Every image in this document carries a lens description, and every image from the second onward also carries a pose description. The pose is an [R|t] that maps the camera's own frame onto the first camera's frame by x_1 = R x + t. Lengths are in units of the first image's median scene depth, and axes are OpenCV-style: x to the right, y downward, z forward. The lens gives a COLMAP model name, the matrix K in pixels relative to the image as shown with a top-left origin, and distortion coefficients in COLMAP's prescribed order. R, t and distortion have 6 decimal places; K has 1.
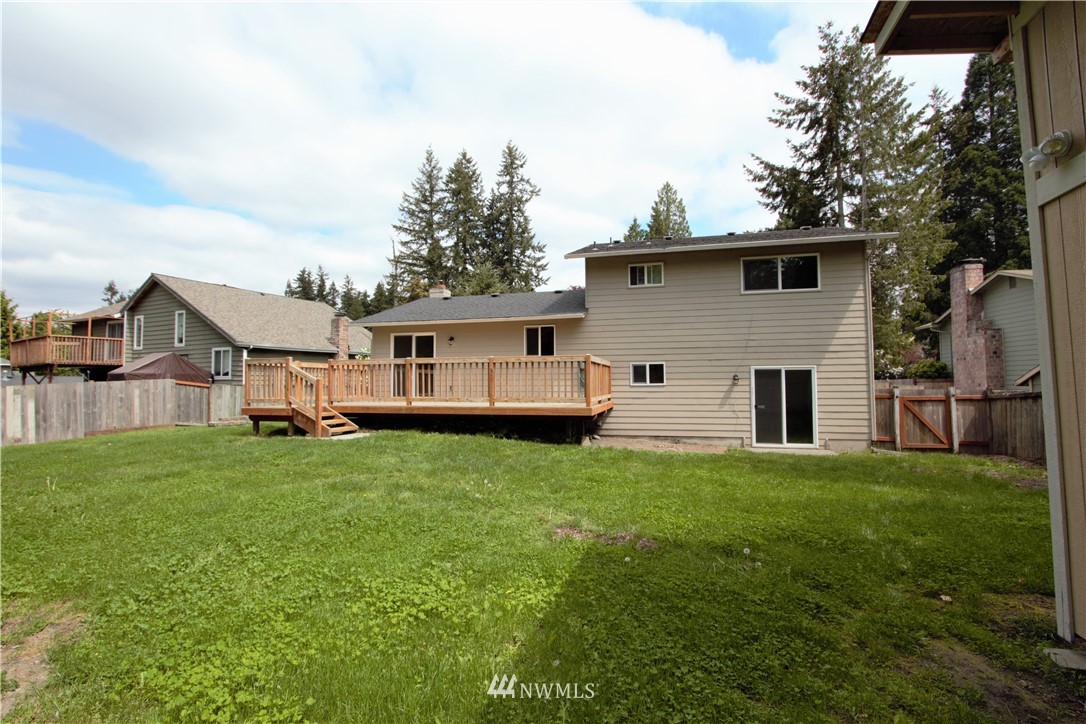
lens RADIAL K [[499.0, 0, 543.0], [0, 499.0, 362.0], [0, 0, 1]] dist [-0.013896, 0.000237]
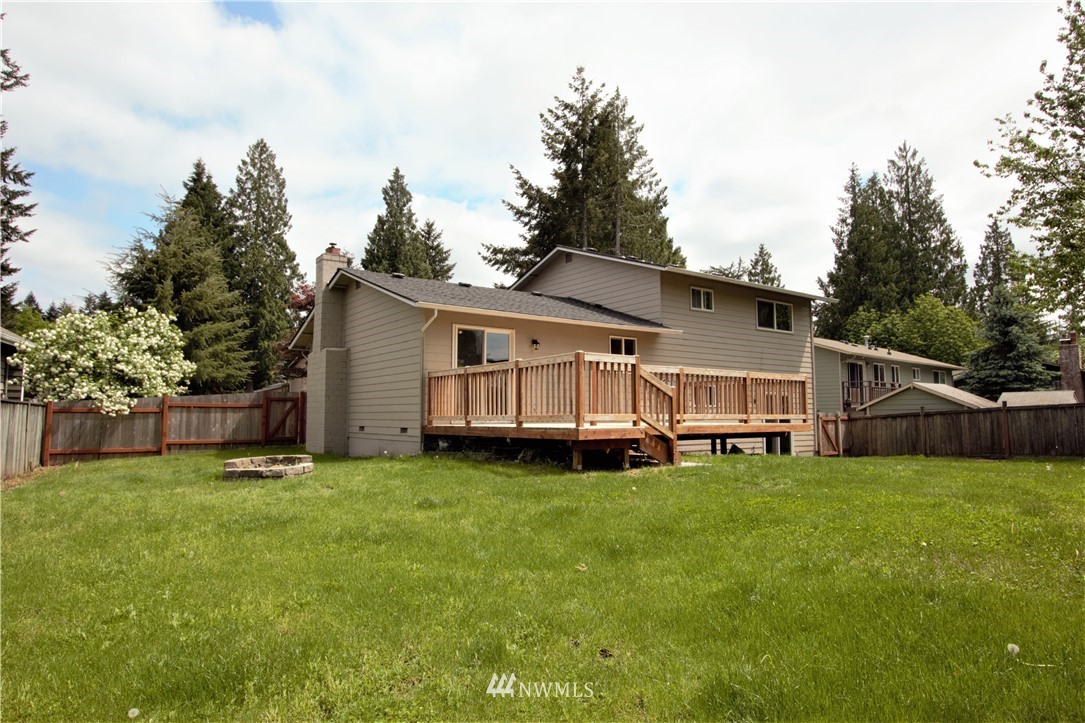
lens RADIAL K [[656.4, 0, 542.5], [0, 656.4, 361.5], [0, 0, 1]] dist [-0.020624, -0.000500]
pose [[0.637605, 0.072418, 0.766952, -1.093423], [-0.037262, 0.997306, -0.063191, 0.053954], [-0.769461, 0.011713, 0.638586, 0.409370]]
